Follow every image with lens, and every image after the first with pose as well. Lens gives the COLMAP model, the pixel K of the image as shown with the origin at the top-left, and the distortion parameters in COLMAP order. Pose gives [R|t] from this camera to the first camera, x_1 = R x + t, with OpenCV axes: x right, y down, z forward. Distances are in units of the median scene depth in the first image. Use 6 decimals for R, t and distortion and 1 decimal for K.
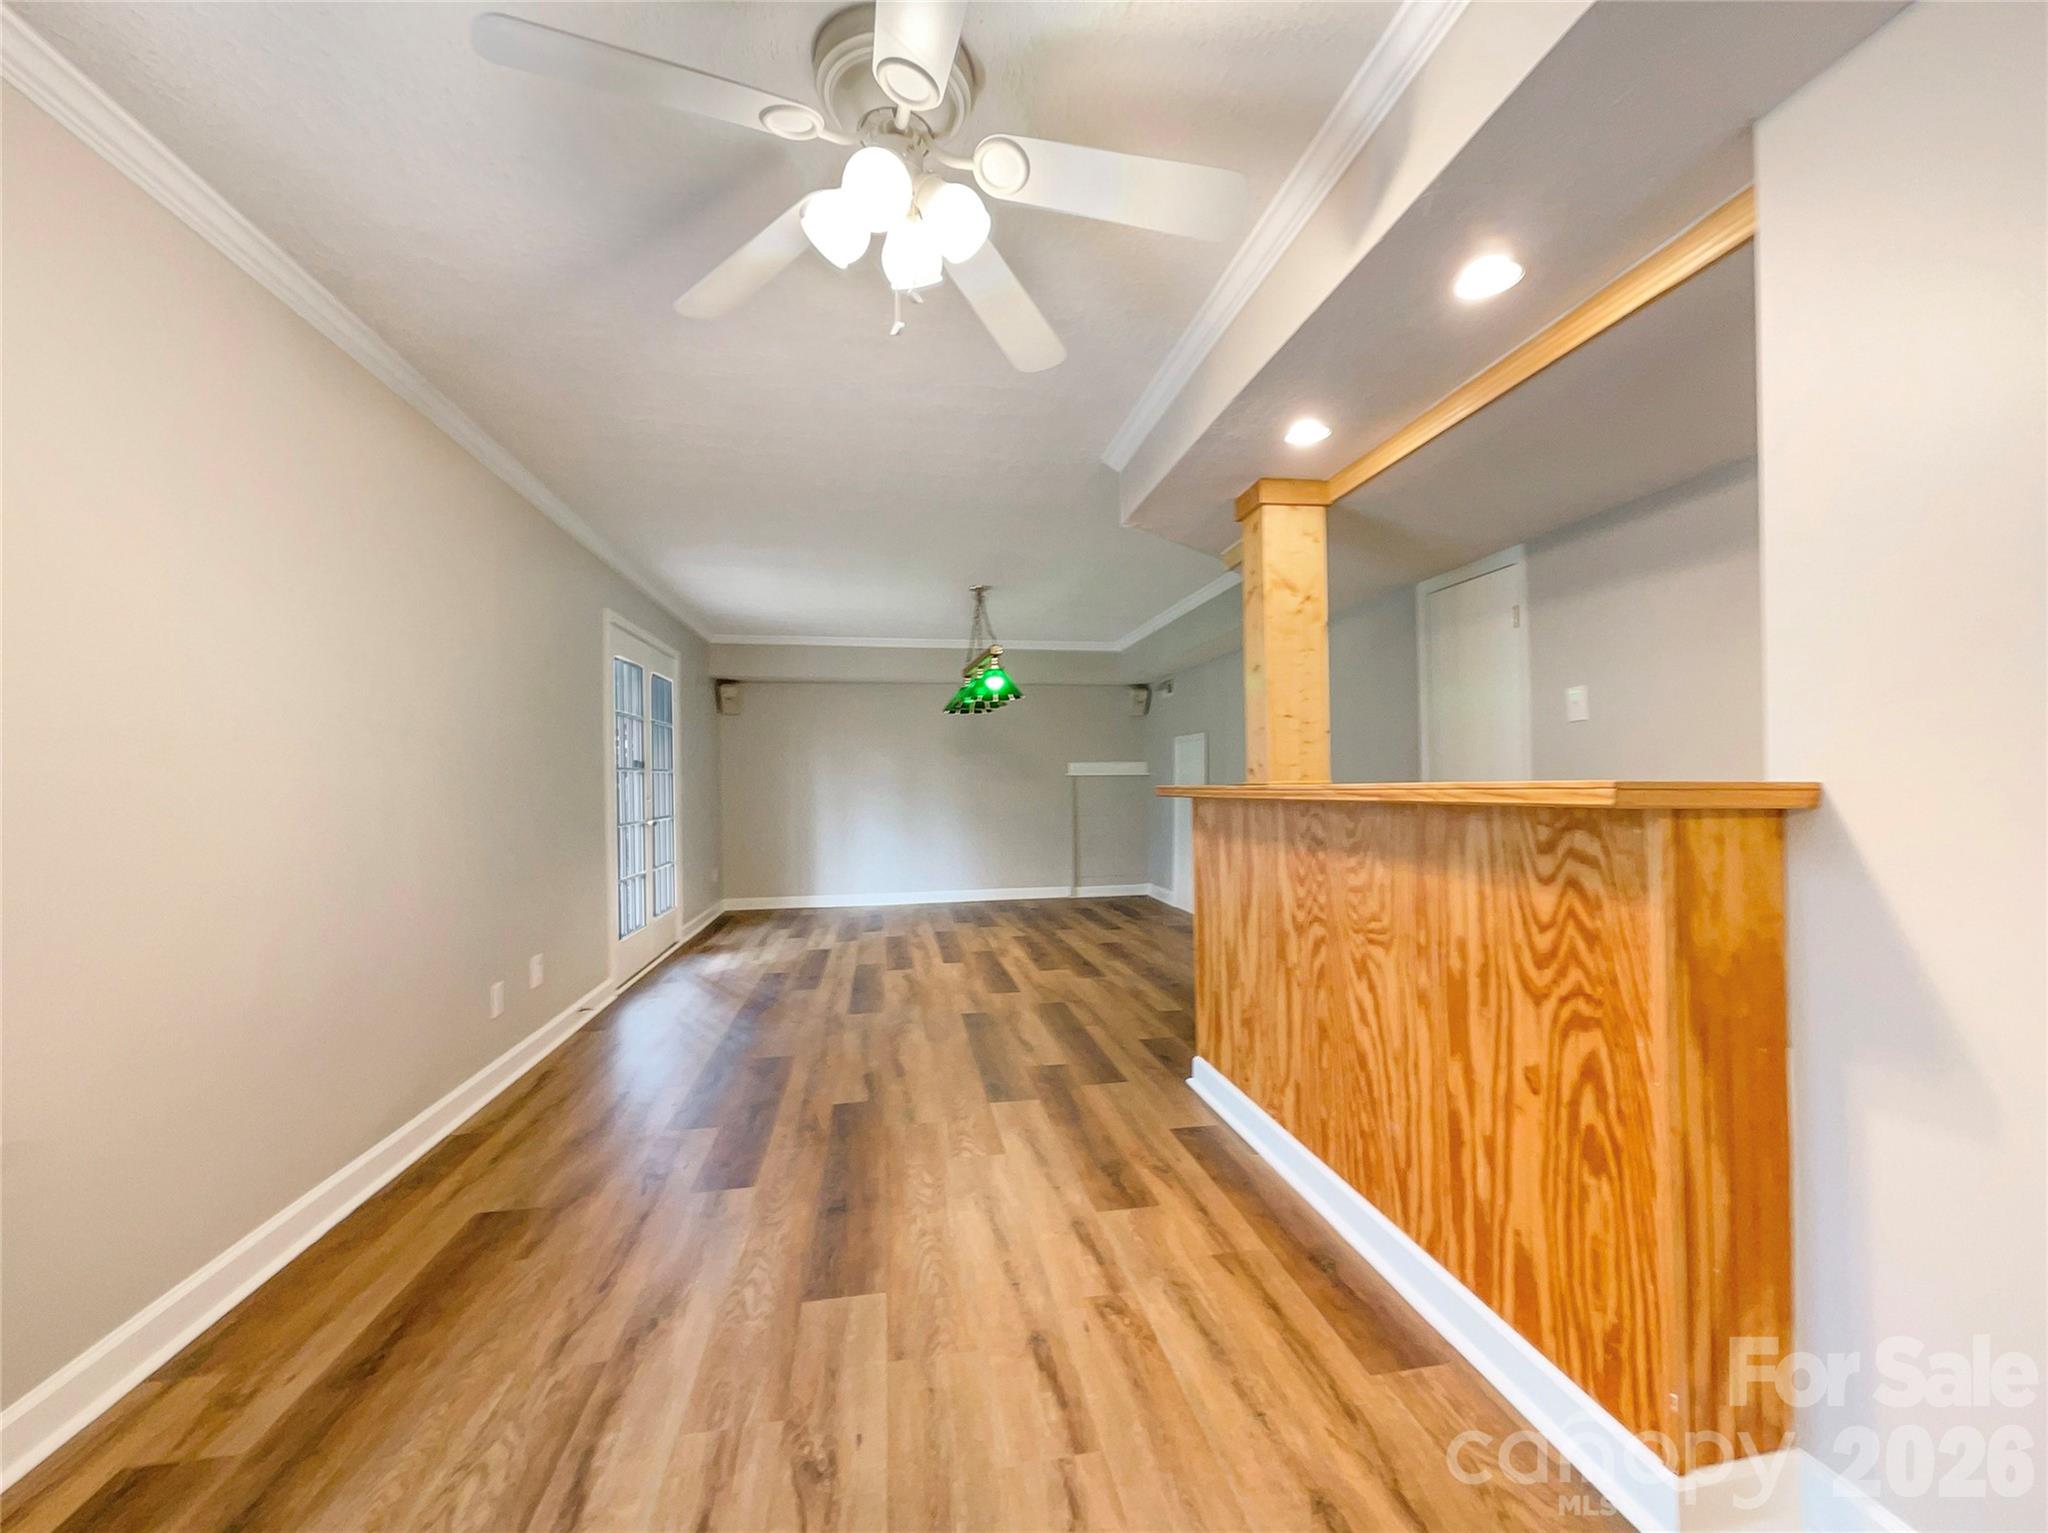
lens RADIAL K [[836.1, 0, 1027.8], [0, 836.1, 766.3], [0, 0, 1]] dist [-0.004742, 0.001330]
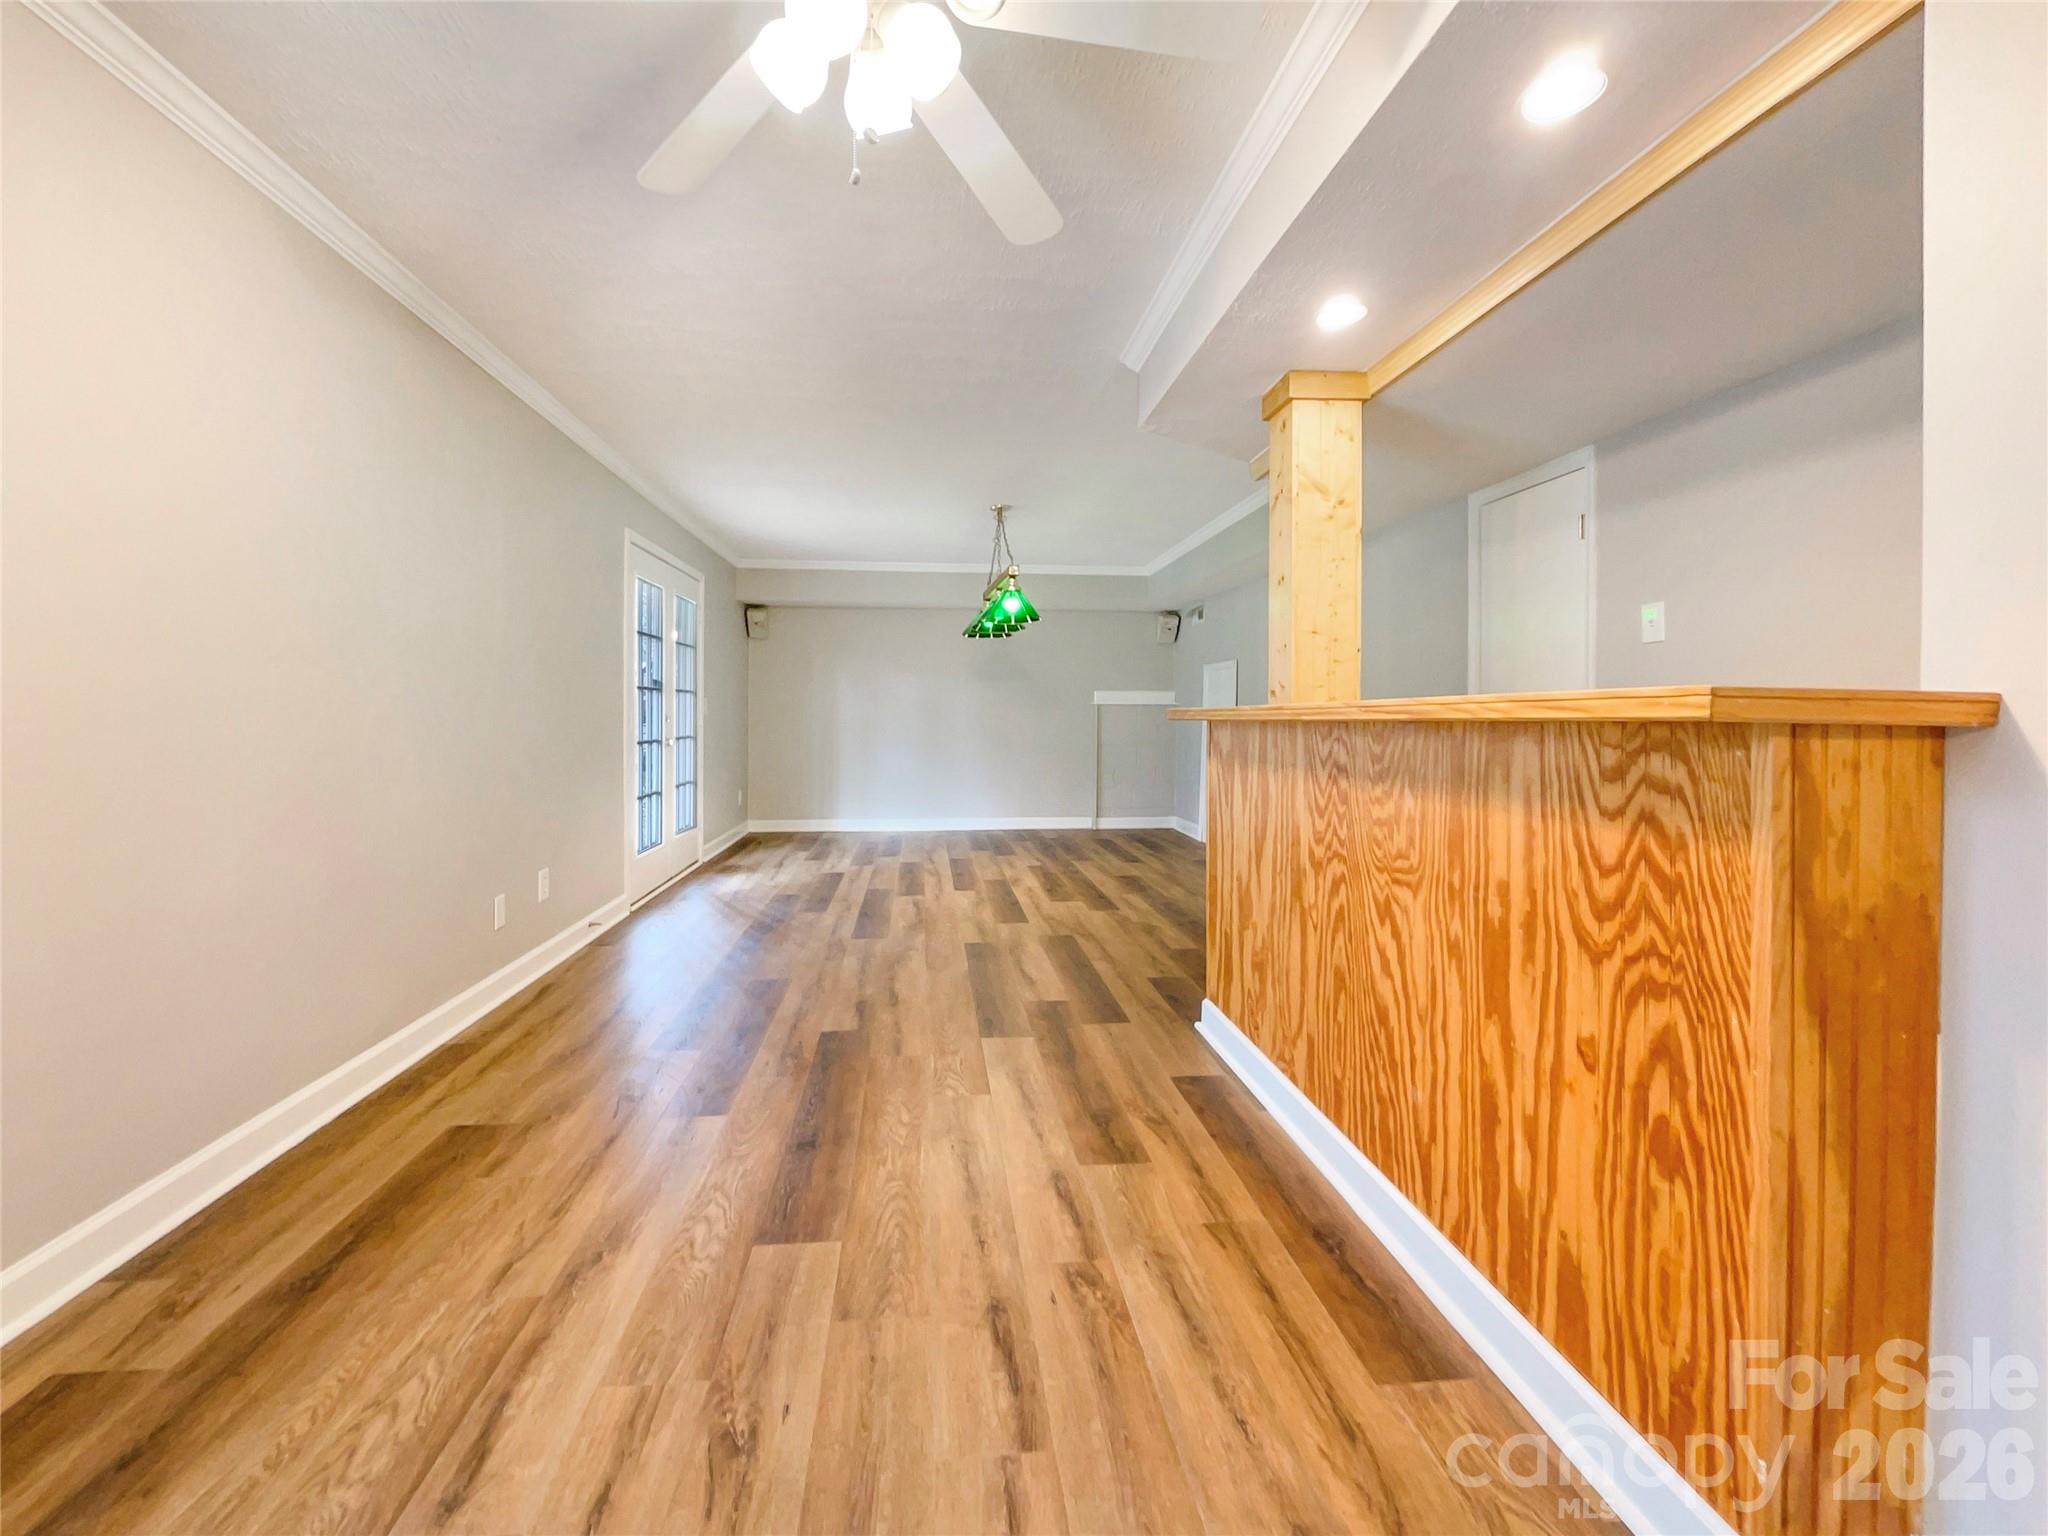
lens RADIAL K [[836.1, 0, 984.8], [0, 836.1, 716.8], [0, 0, 1]] dist [-0.004742, 0.001330]
pose [[0.995967, 0.015139, -0.088434, 0.065192], [-0.012971, 0.999602, 0.025038, 0.023969], [0.088778, -0.023790, 0.995767, 0.110665]]
